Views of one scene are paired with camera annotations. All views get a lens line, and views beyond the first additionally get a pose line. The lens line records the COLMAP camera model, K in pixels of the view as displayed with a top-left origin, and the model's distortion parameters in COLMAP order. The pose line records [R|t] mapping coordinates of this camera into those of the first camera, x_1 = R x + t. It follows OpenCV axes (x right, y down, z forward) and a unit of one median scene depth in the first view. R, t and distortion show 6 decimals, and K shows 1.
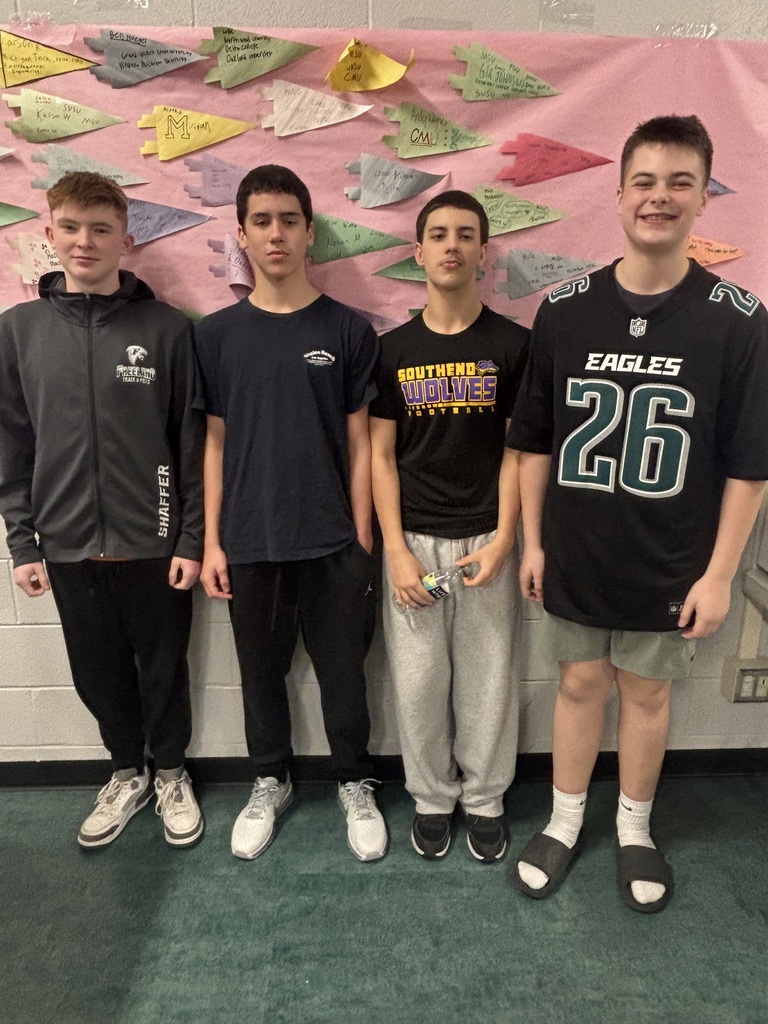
lens RADIAL K [[733.1, 0, 389.0], [0, 733.1, 513.2], [0, 0, 1]] dist [0.007035, -0.020492]
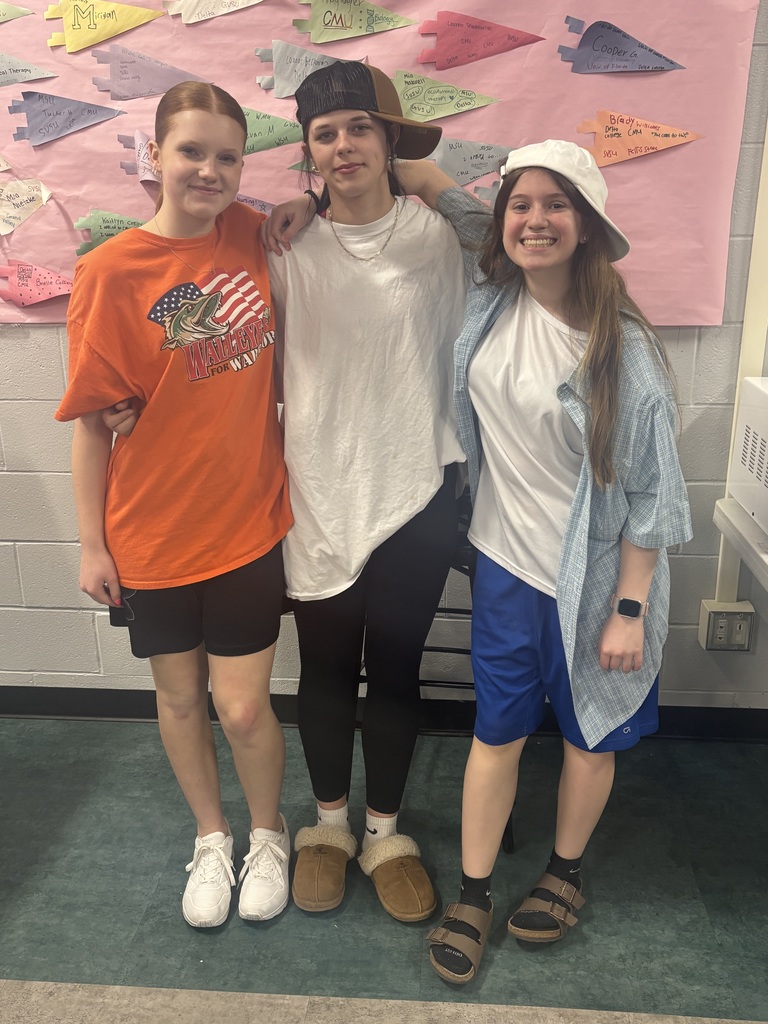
lens RADIAL K [[958.5, 0, 386.0], [0, 958.5, 511.8], [0, 0, 1]] dist [0.026819, 0.000000]
pose [[0.993279, 0.022181, -0.113600, 0.265371], [-0.018726, 0.999332, 0.031395, 0.077425], [0.114221, -0.029057, 0.993030, -0.239370]]
